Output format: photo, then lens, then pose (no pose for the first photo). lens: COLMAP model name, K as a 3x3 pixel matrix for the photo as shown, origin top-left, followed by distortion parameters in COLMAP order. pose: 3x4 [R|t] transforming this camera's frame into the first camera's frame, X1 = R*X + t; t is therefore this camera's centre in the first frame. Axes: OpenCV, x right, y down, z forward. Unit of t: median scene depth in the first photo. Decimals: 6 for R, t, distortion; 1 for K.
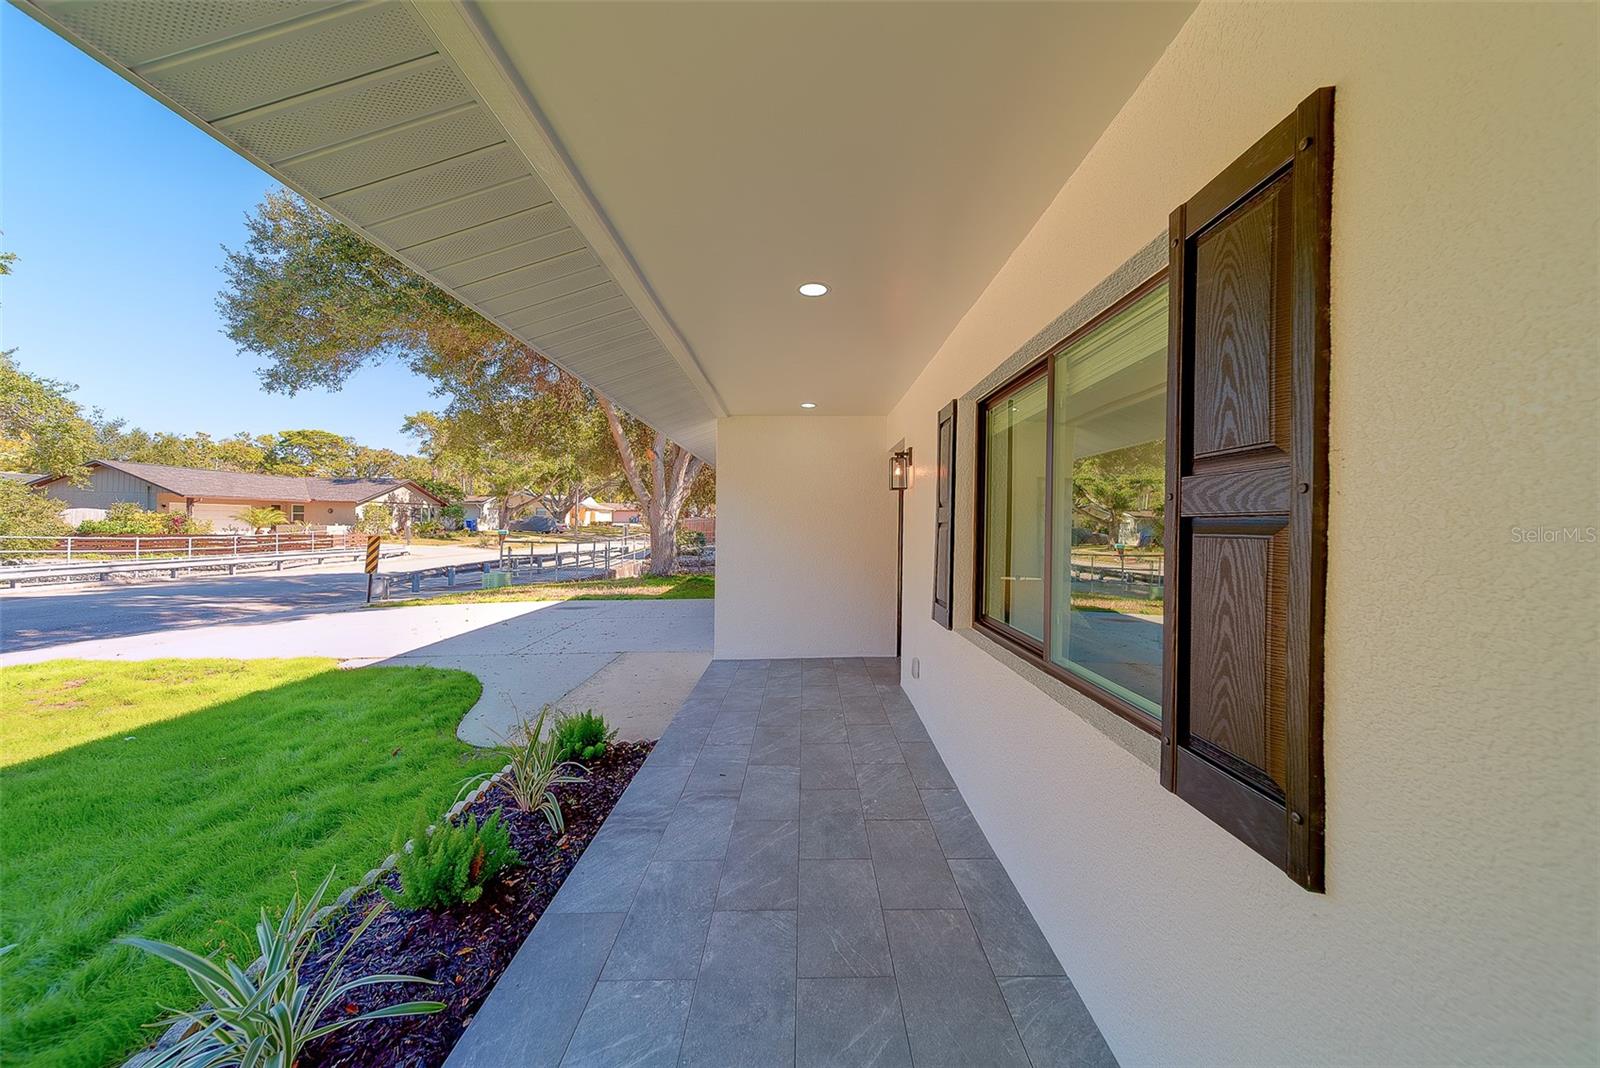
lens RADIAL K [[578.4, 0, 815.3], [0, 578.4, 528.1], [0, 0, 1]] dist [0.004762, -0.000175]
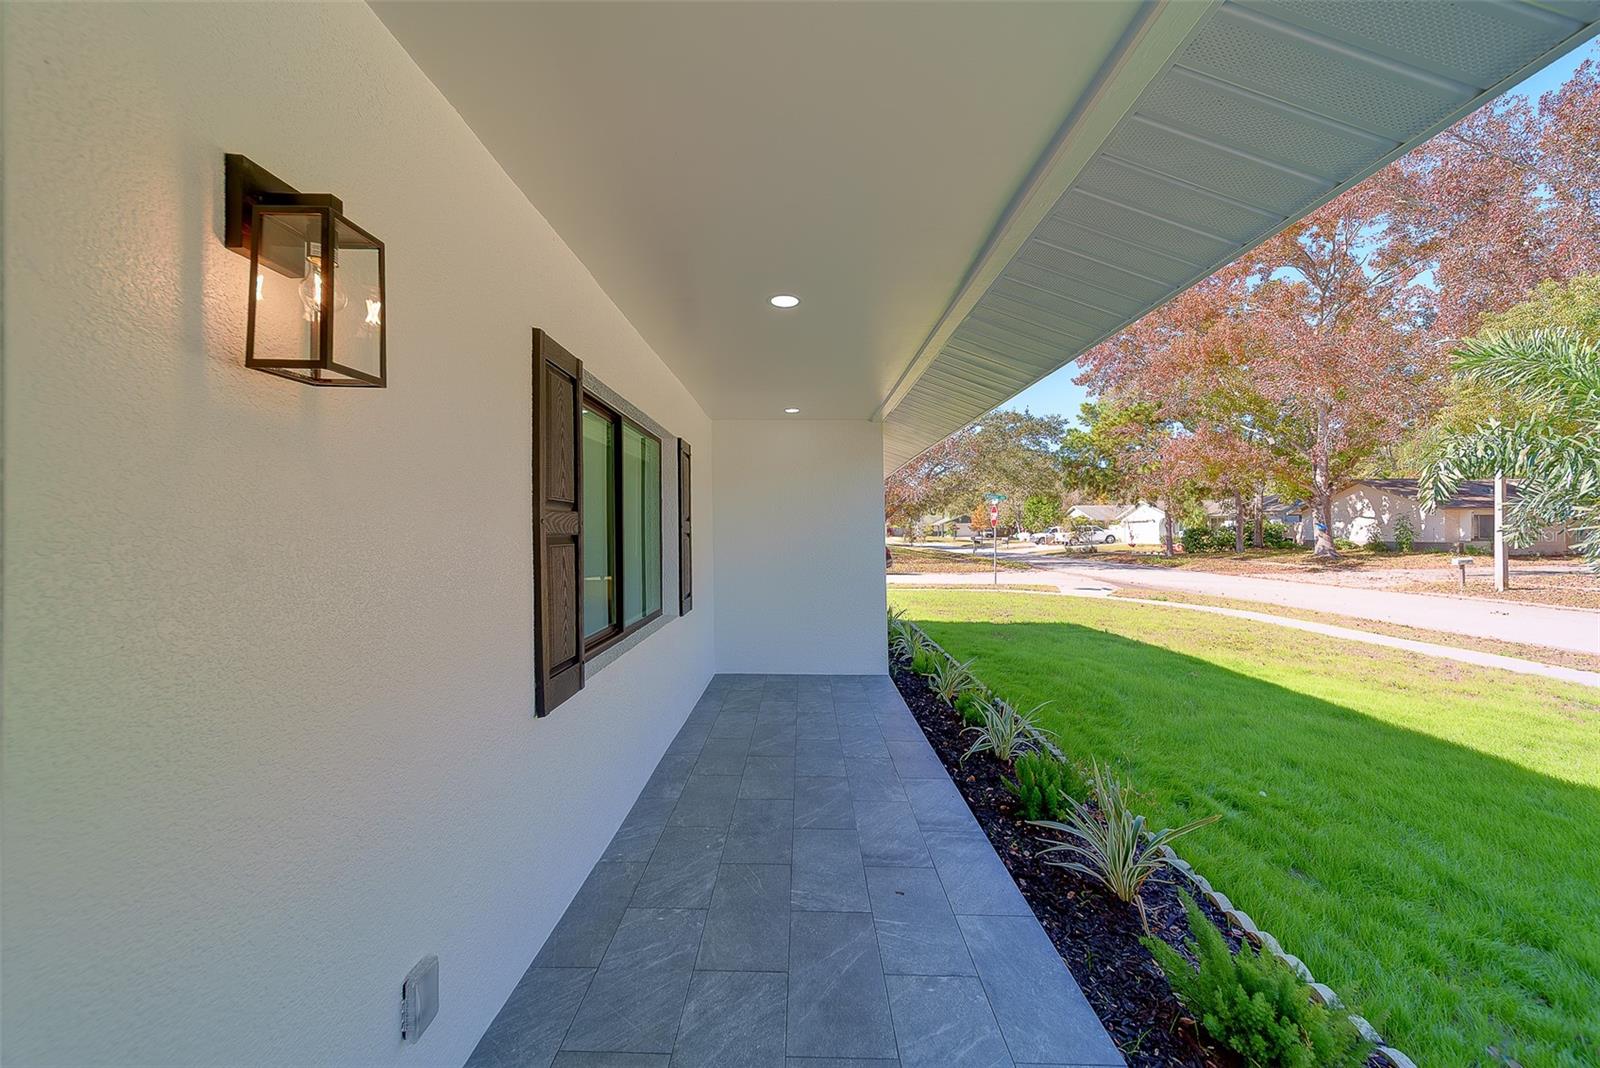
lens RADIAL K [[578.4, 0, 789.8], [0, 578.4, 529.9], [0, 0, 1]] dist [0.004762, -0.000175]
pose [[-0.999197, -0.011045, 0.038509, -0.054783], [-0.010963, 0.999937, 0.002351, -0.023766], [-0.038532, 0.001927, -0.999255, 2.011380]]
